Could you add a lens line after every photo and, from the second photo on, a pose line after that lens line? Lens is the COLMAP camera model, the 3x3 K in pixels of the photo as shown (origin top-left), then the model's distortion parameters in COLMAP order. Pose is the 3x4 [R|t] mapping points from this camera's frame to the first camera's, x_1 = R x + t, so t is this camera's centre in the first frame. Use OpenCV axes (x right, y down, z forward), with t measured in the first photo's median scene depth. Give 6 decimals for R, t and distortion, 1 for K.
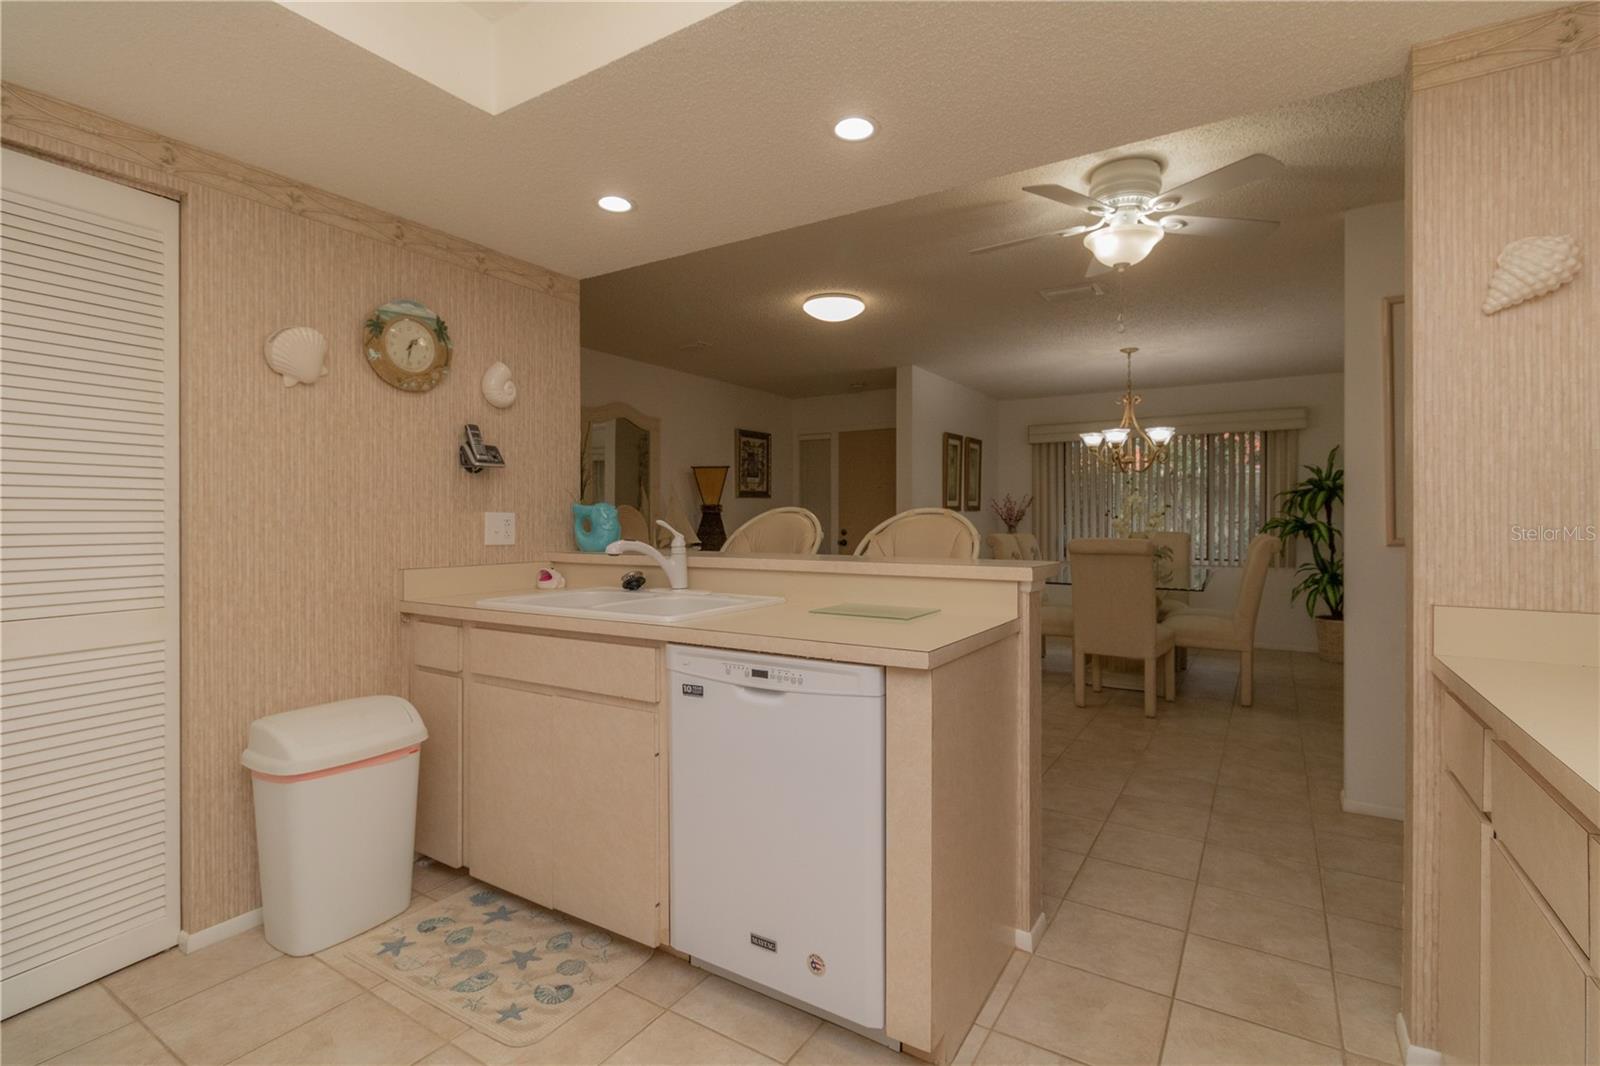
lens RADIAL K [[745.2, 0, 812.7], [0, 745.2, 520.8], [0, 0, 1]] dist [-0.000687, -0.012558]
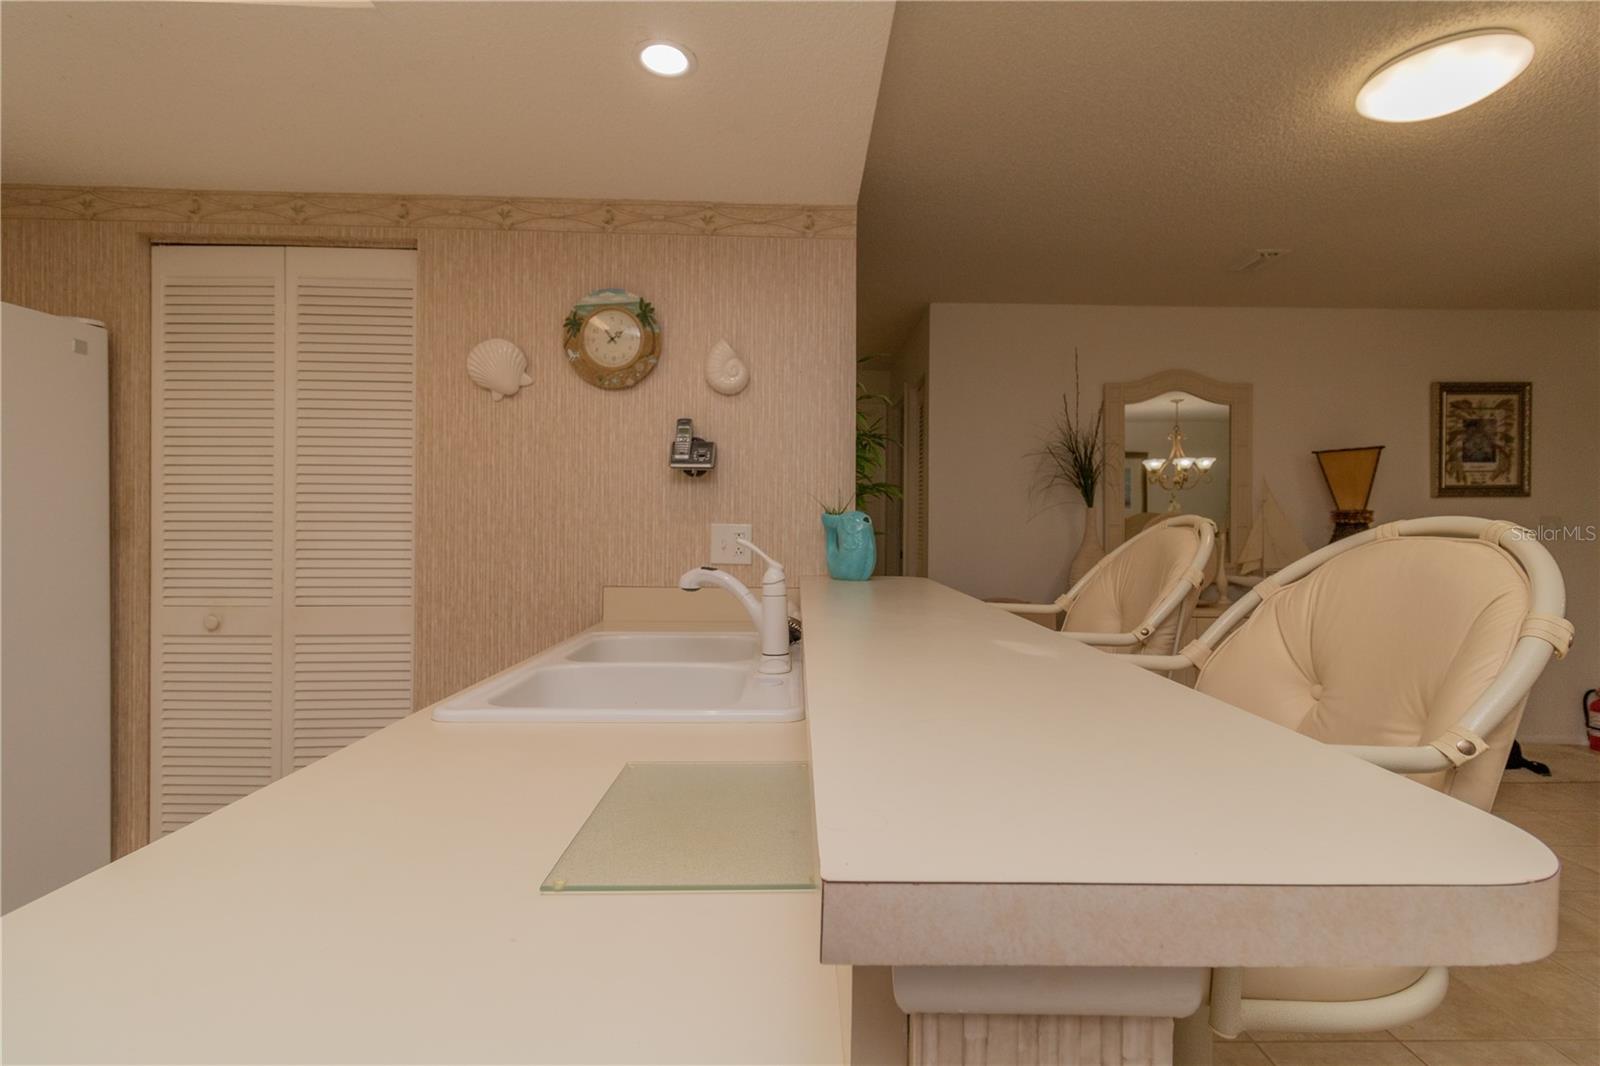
lens RADIAL K [[768.8, 0, 800.2], [0, 768.8, 521.9], [0, 0, 1]] dist [-0.013174, 0.000928]
pose [[0.547694, 0.004312, -0.836668, 0.343321], [-0.011140, 0.999936, -0.002139, -0.013178], [0.836605, 0.010492, 0.547707, 0.650672]]
